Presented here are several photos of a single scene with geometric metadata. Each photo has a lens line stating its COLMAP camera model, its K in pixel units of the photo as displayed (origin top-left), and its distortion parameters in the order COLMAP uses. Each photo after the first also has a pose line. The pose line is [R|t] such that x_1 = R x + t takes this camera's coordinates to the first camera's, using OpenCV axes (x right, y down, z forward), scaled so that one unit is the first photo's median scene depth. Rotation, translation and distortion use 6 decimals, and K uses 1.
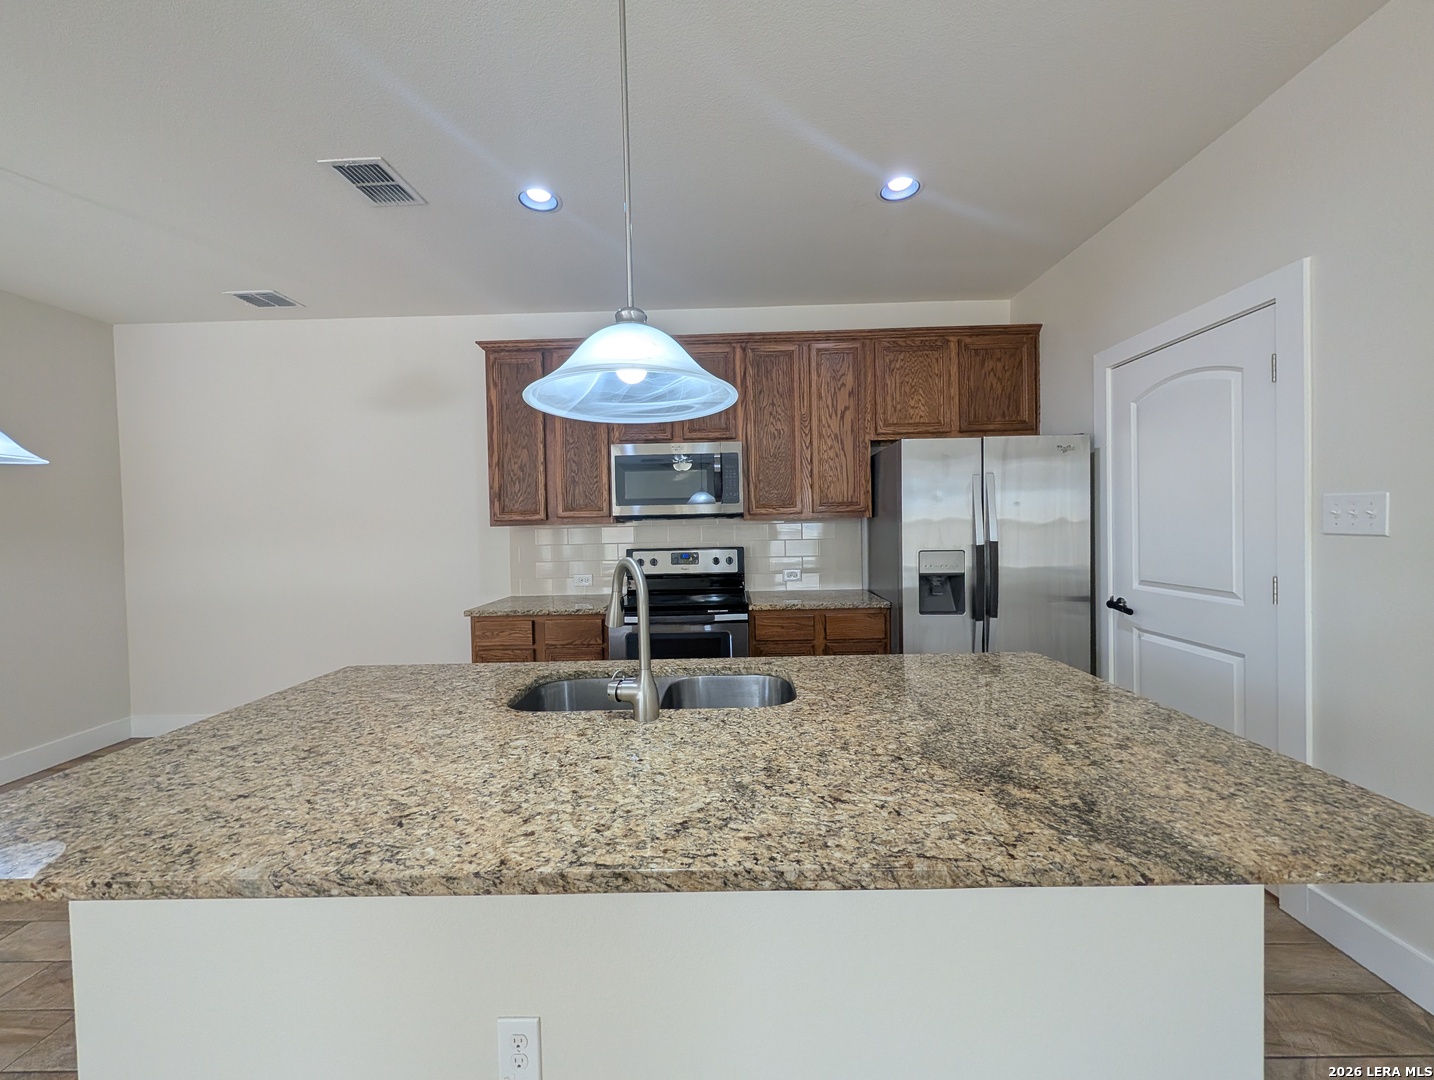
lens RADIAL K [[552.4, 0, 718.3], [0, 552.4, 535.6], [0, 0, 1]] dist [0.000523, -0.000029]
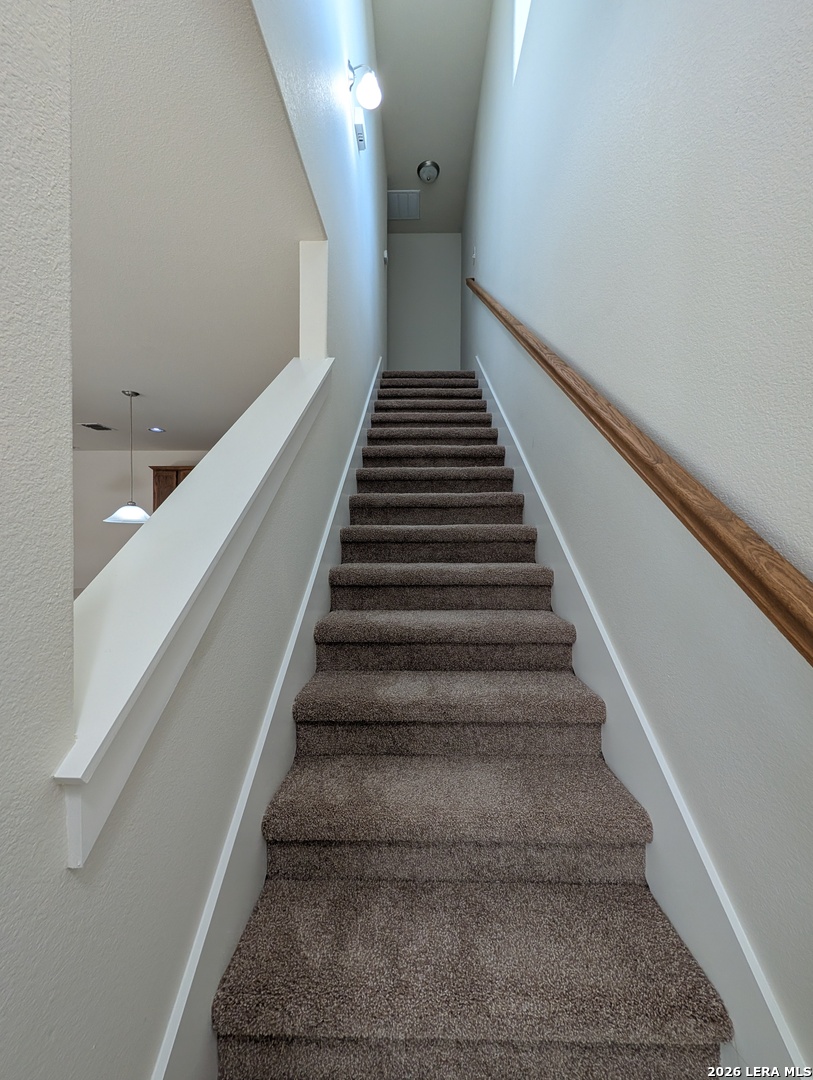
lens RADIAL K [[416.0, 0, 406.5], [0, 416.0, 540.0], [0, 0, 1]] dist [0.000523, -0.000029]
pose [[0.999491, 0.025574, -0.019060, 0.943915], [-0.025822, 0.999583, -0.012900, -0.044673], [0.018722, 0.013386, 0.999735, -1.028327]]
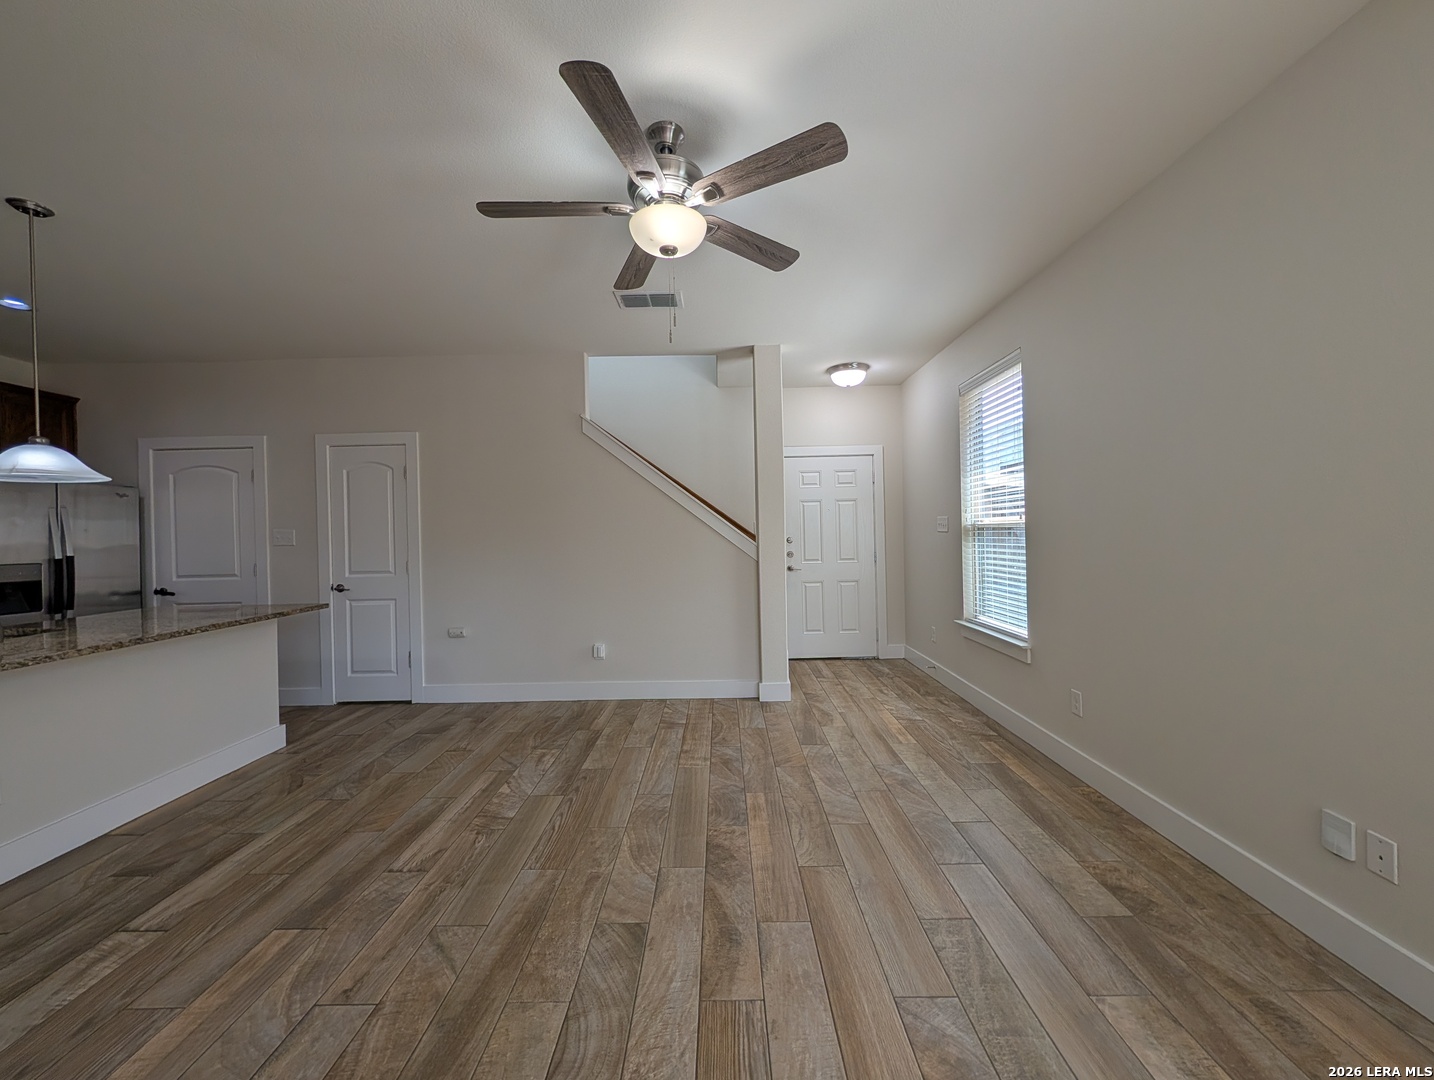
lens RADIAL K [[552.4, 0, 718.3], [0, 552.4, 535.6], [0, 0, 1]] dist [0.000523, -0.000029]
pose [[-0.007851, 0.017176, 0.999822, -1.005427], [0.040679, 0.999030, -0.016843, 0.053069], [-0.999141, 0.040540, -0.008542, -0.704736]]
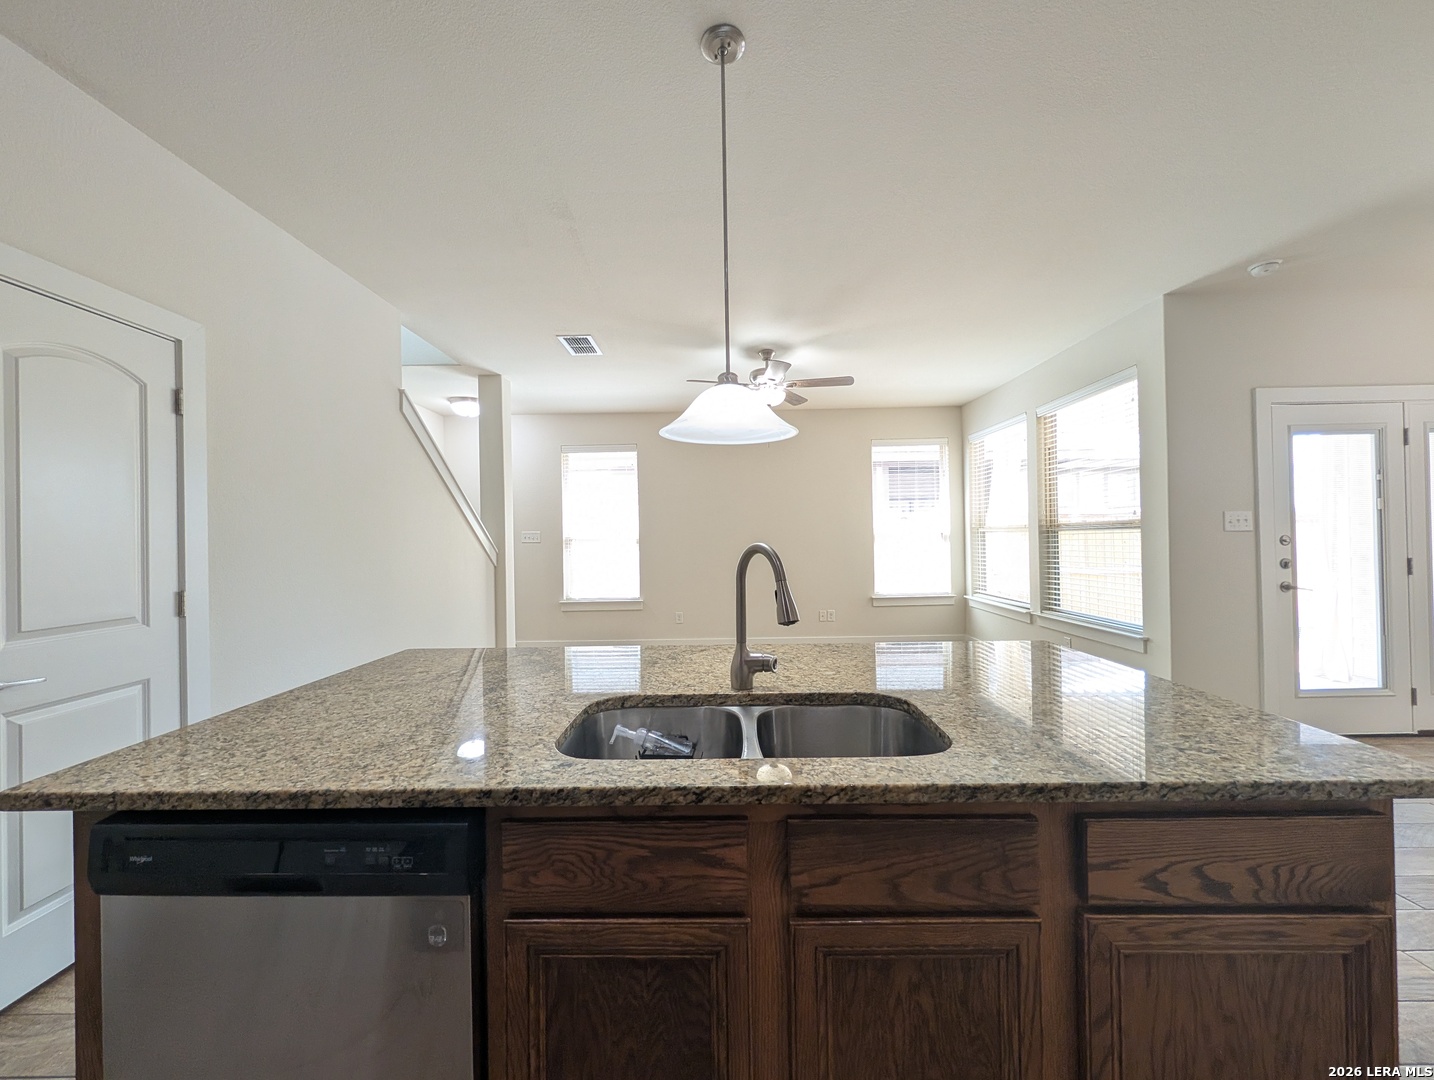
lens RADIAL K [[552.4, 0, 718.3], [0, 552.4, 535.6], [0, 0, 1]] dist [0.000523, -0.000029]
pose [[-0.999135, 0.041531, -0.001933, -0.047004], [0.041496, 0.999018, 0.015526, 0.003638], [0.002576, 0.015432, -0.999878, 1.073962]]
